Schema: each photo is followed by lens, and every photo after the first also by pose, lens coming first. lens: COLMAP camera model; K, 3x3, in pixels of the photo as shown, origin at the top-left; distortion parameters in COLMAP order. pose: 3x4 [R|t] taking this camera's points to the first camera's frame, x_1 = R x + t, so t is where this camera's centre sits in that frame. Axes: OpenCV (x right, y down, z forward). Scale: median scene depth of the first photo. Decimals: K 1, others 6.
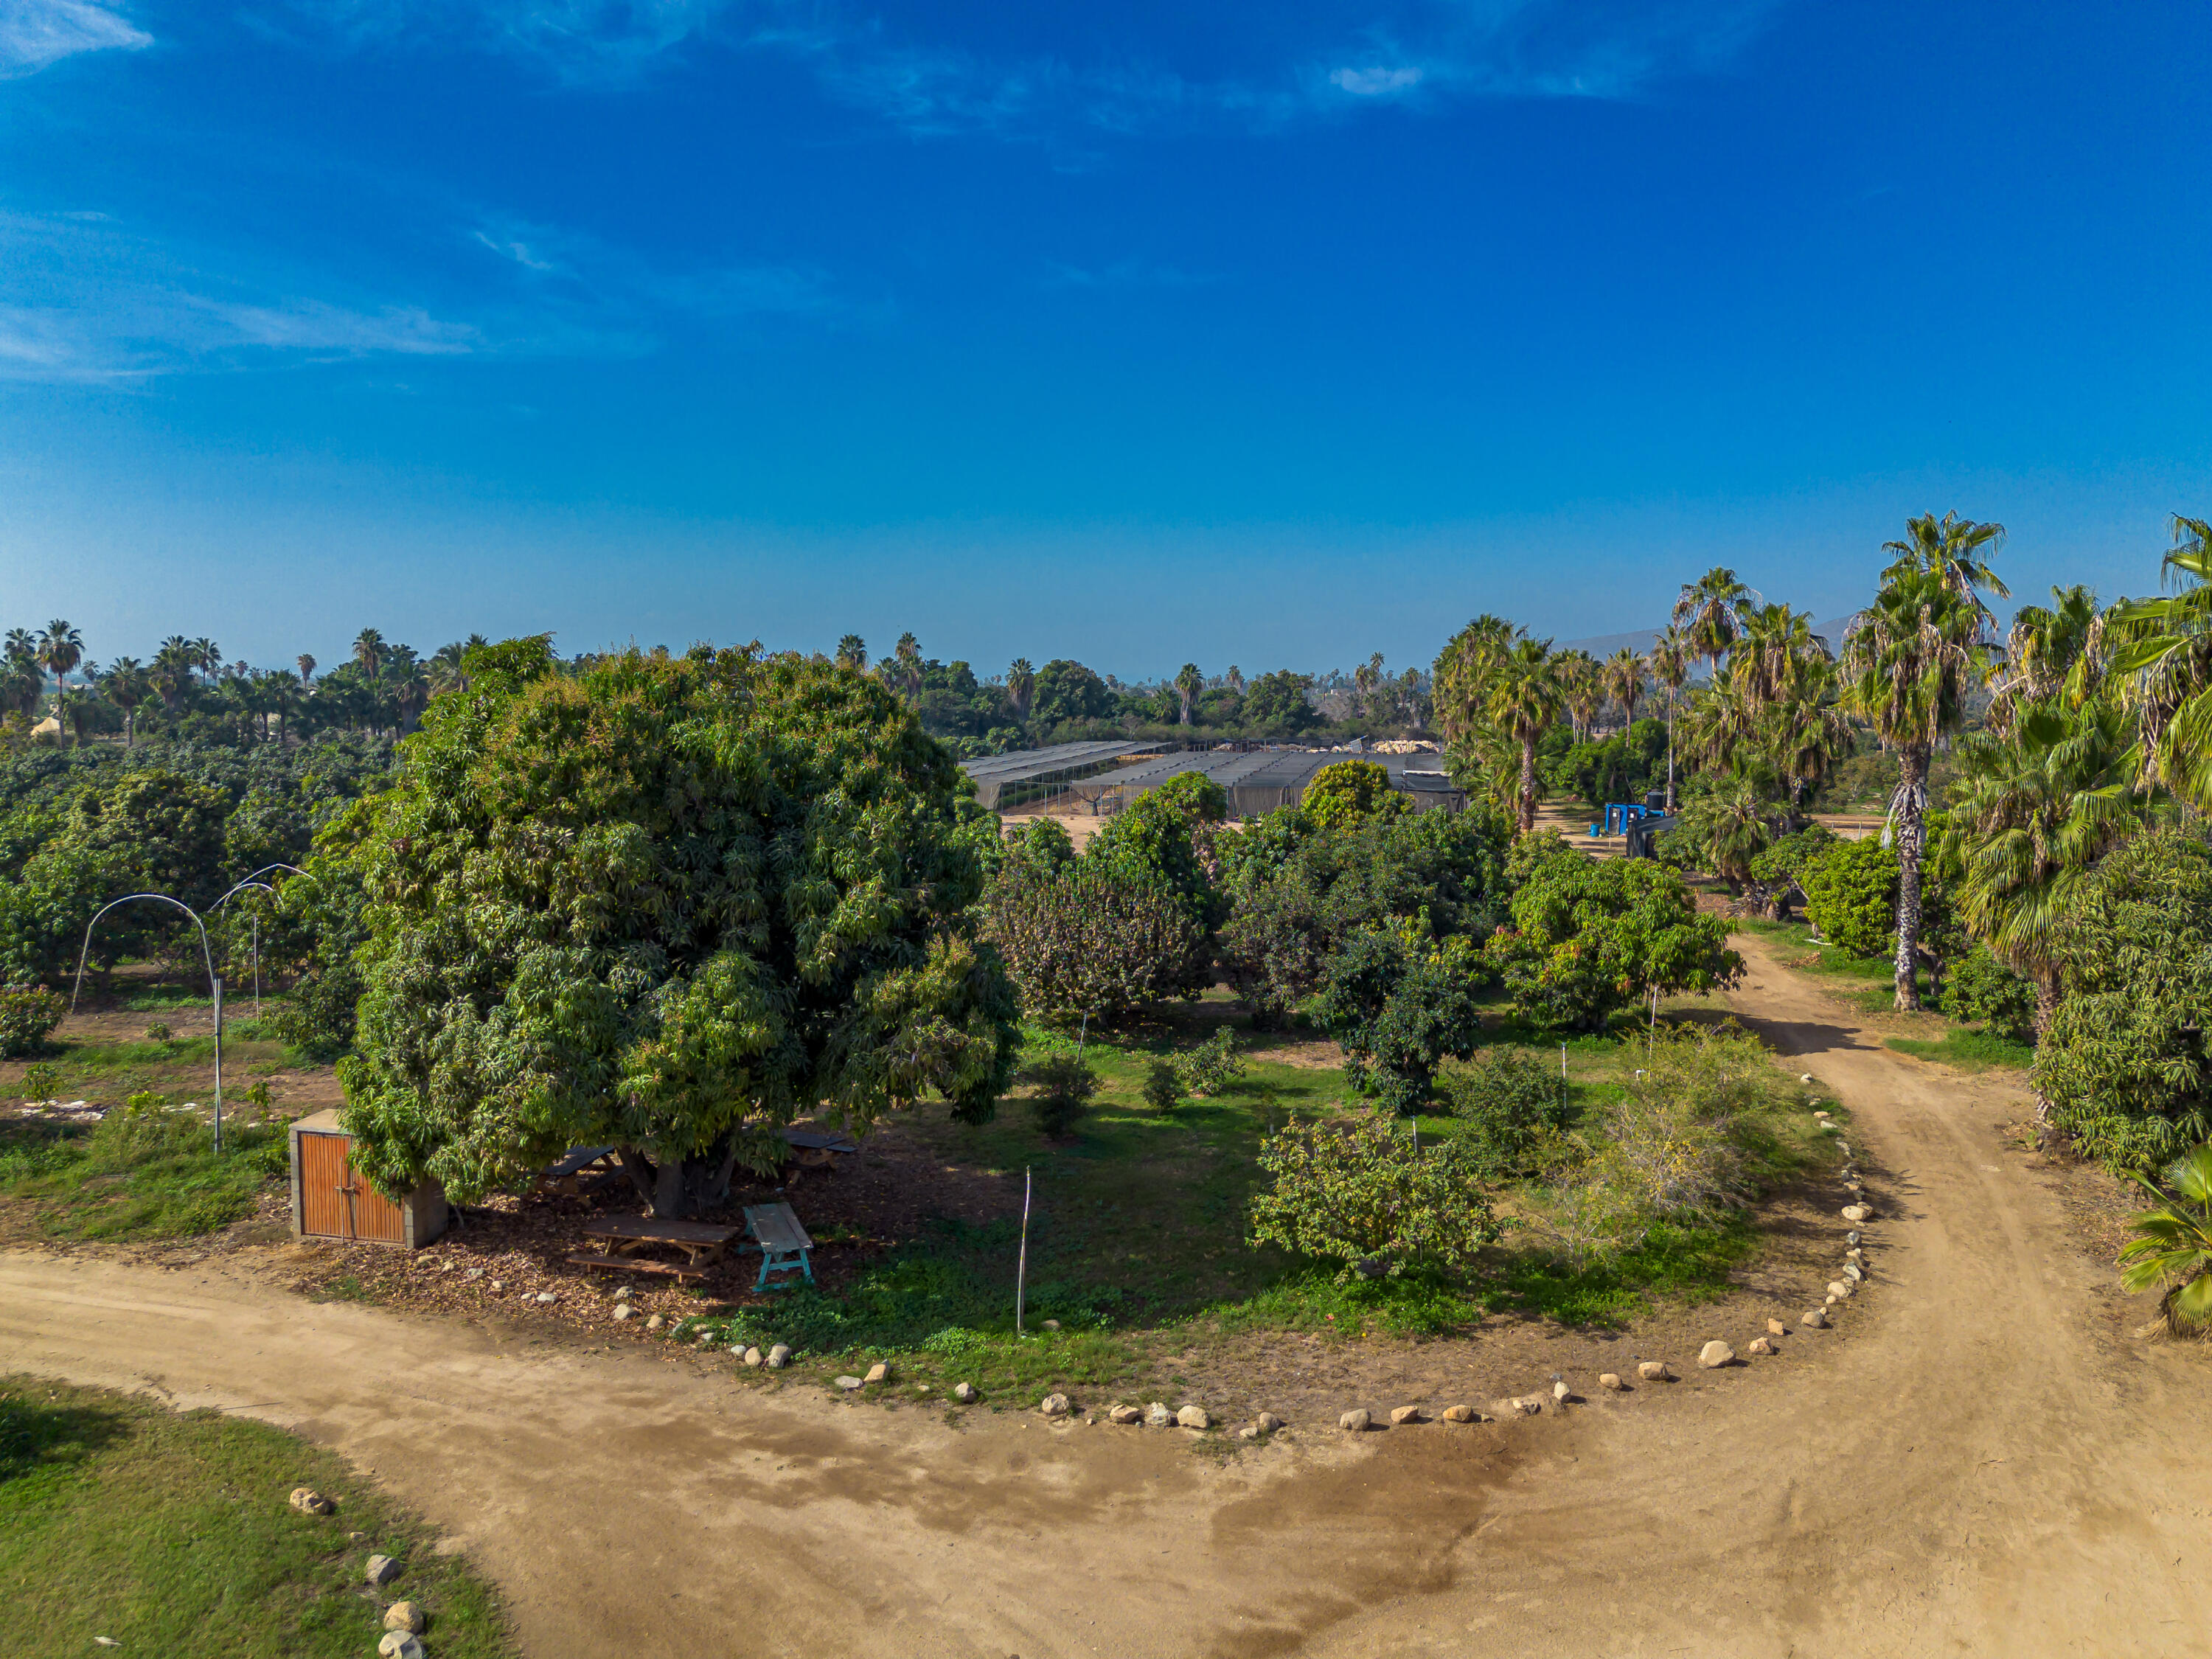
lens RADIAL K [[1592.5, 0, 1106.0], [0, 1592.5, 829.5], [0, 0, 1]] dist [0.047589, -0.058894]
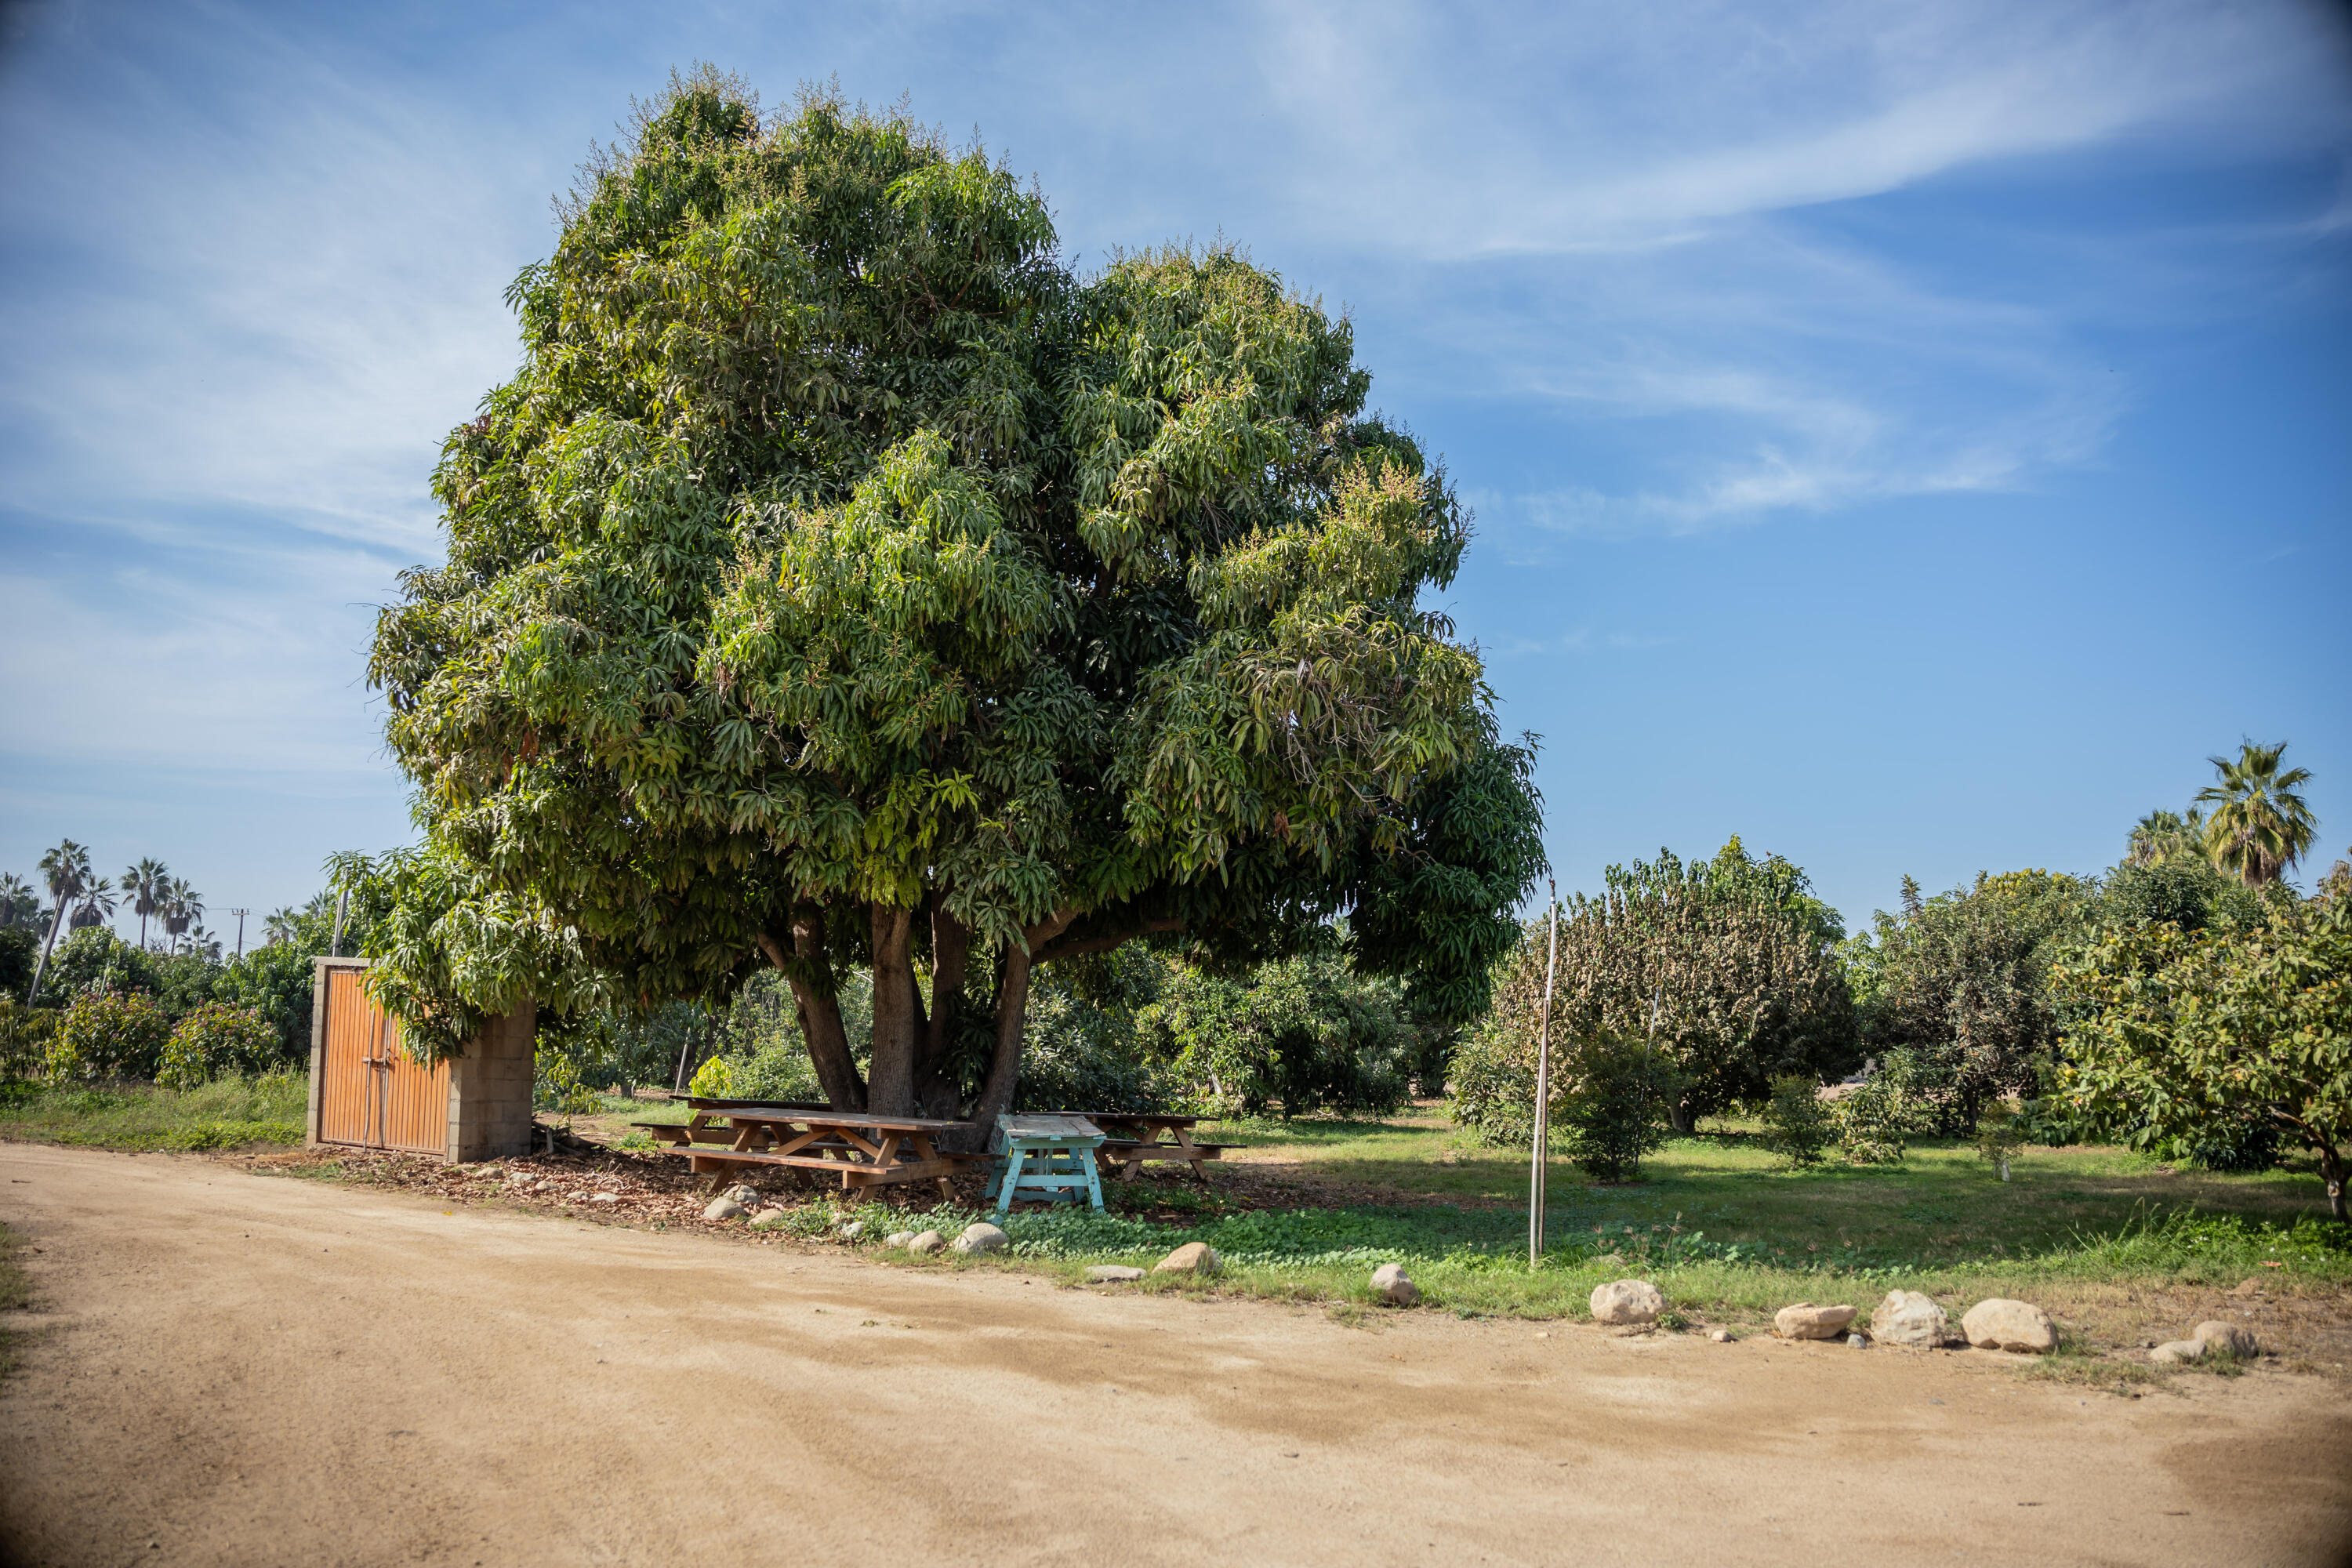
lens RADIAL K [[1815.9, 0, 1176.0], [0, 1815.9, 784.0], [0, 0, 1]] dist [-0.137915, 0.003363]
pose [[0.966781, -0.035574, -0.253117, -0.020406], [-0.028930, 0.968675, -0.246639, 0.303296], [0.253962, 0.245769, 0.935468, 0.483194]]
